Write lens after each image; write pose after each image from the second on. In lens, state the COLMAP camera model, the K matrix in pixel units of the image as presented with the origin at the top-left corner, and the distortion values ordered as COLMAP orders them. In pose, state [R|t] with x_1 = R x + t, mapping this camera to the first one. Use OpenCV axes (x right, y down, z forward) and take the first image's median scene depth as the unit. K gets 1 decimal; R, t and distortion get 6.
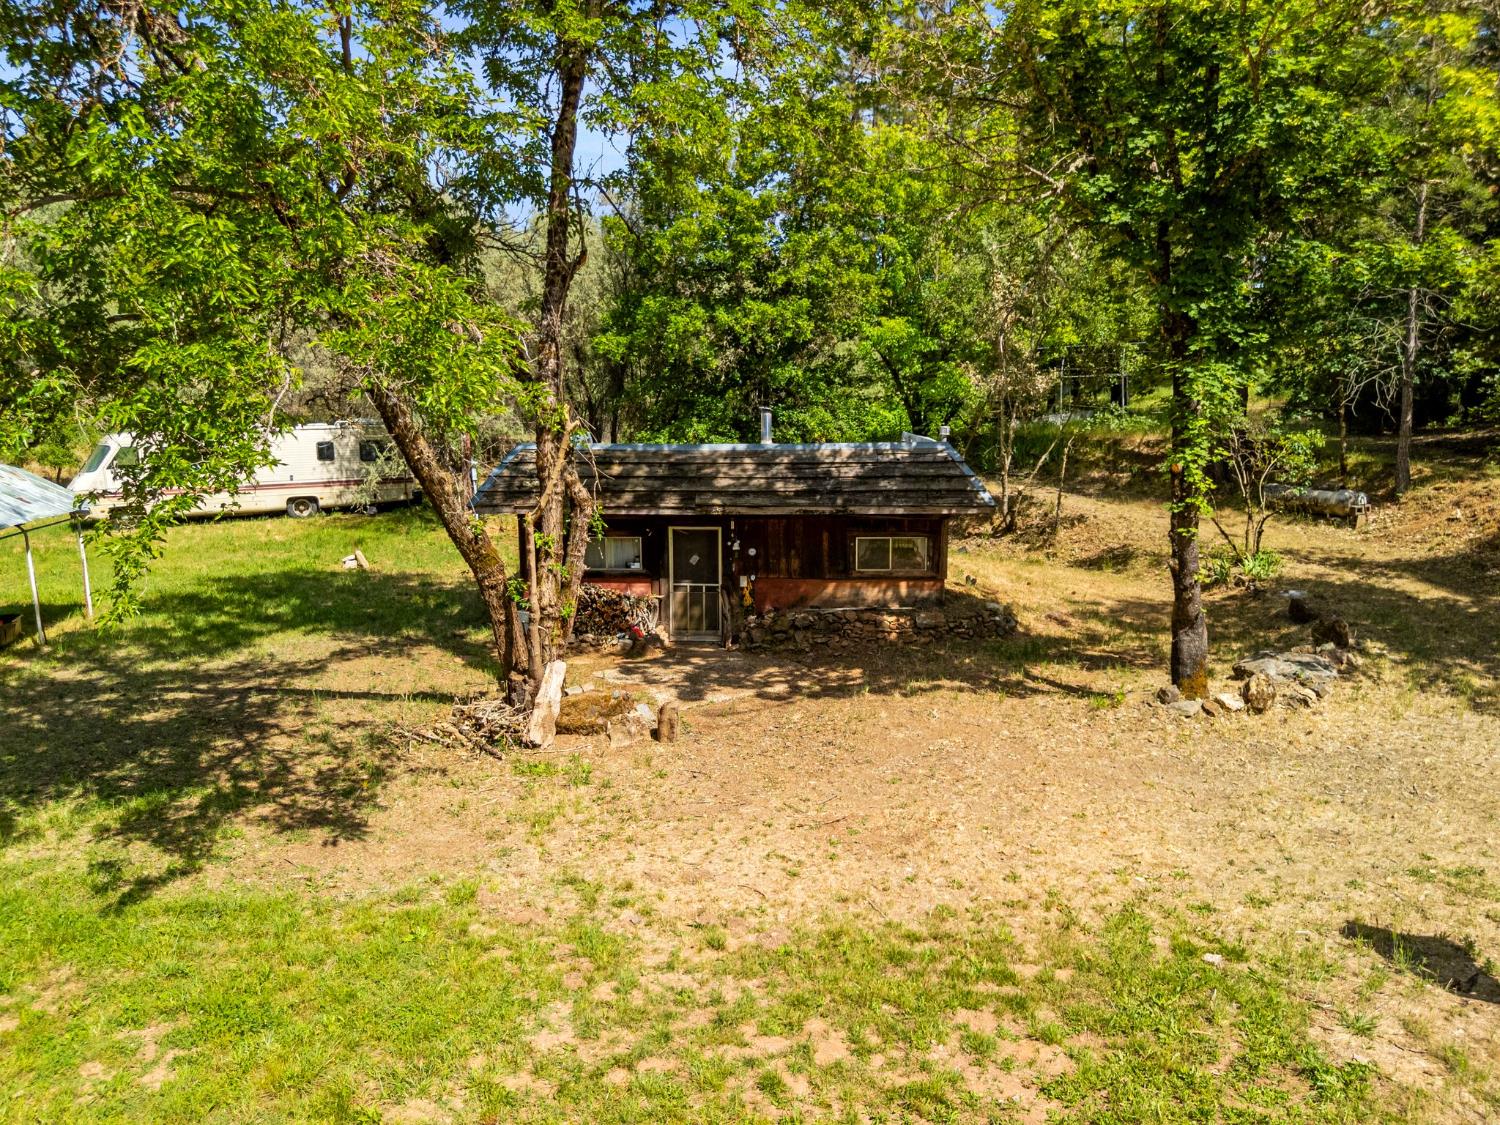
lens RADIAL K [[1030.0, 0, 749.3], [0, 1030.0, 567.9], [0, 0, 1]] dist [0.009275, 0.000796]
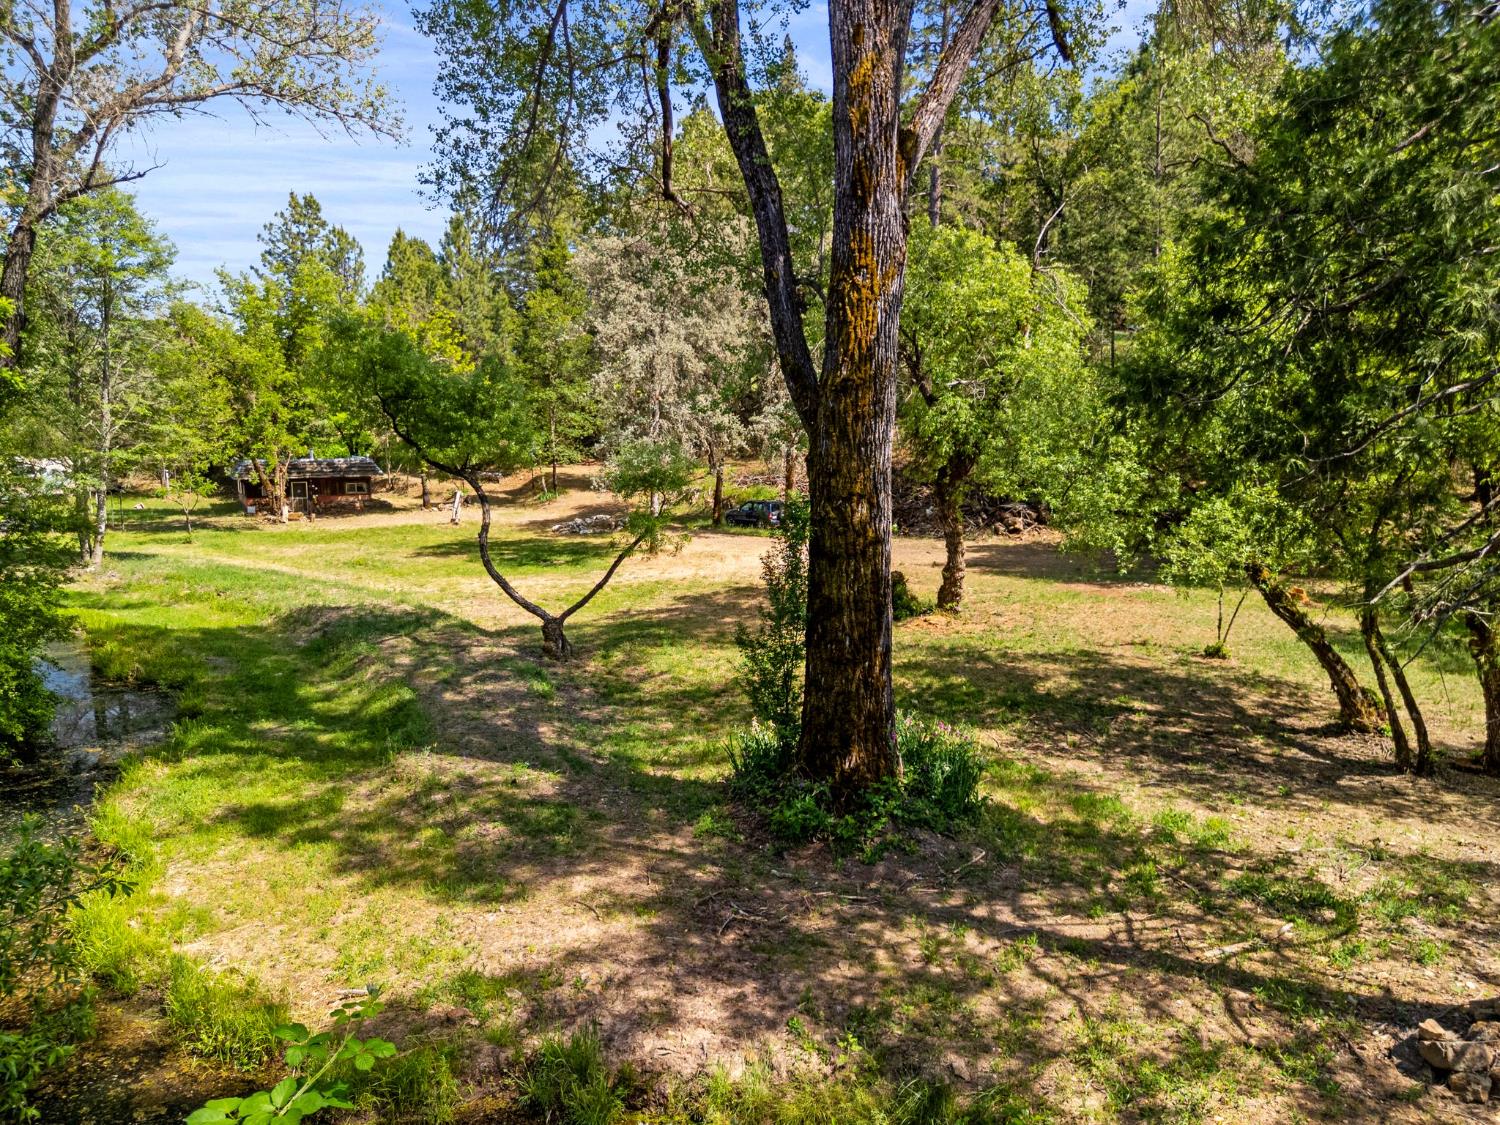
lens RADIAL K [[1090.6, 0, 753.3], [0, 1090.6, 571.5], [0, 0, 1]] dist [0.004713, -0.003691]
pose [[0.856208, -0.064823, 0.512548, -0.497790], [0.080090, 0.996758, -0.007727, 0.319491], [-0.510386, 0.047666, 0.858624, -2.293333]]
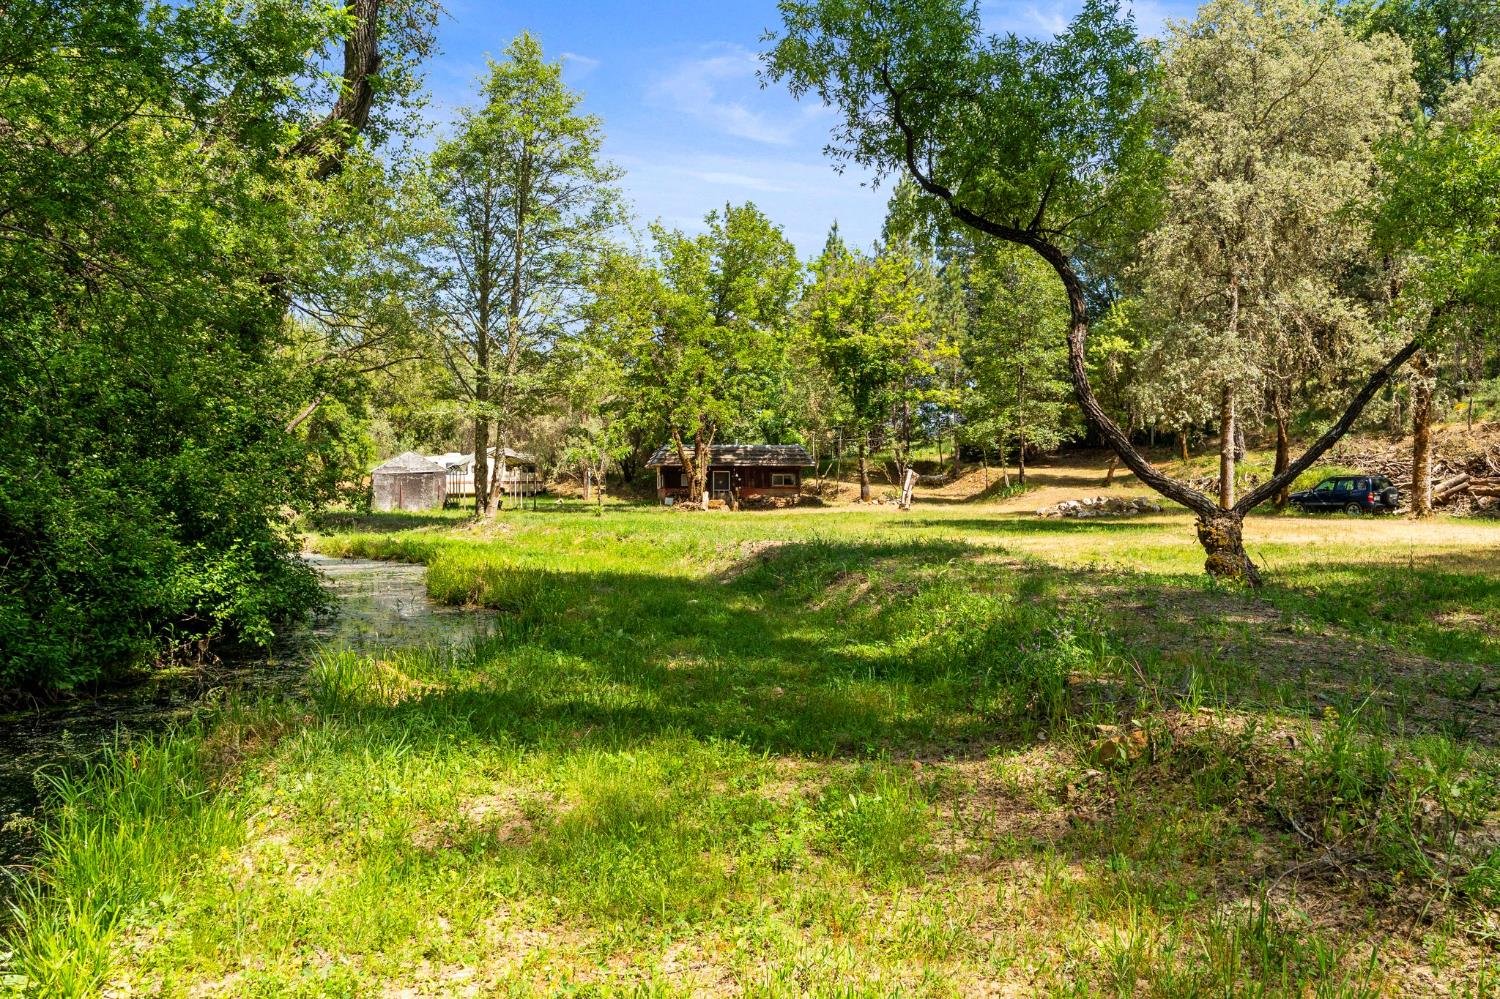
lens RADIAL K [[1101.3, 0, 757.2], [0, 1101.3, 502.5], [0, 0, 1]] dist [-0.011345, -0.002903]
pose [[0.982185, 0.007754, 0.187755, -0.423637], [0.022604, 0.987019, -0.159006, 0.434228], [-0.186551, 0.160418, 0.969260, -1.661457]]
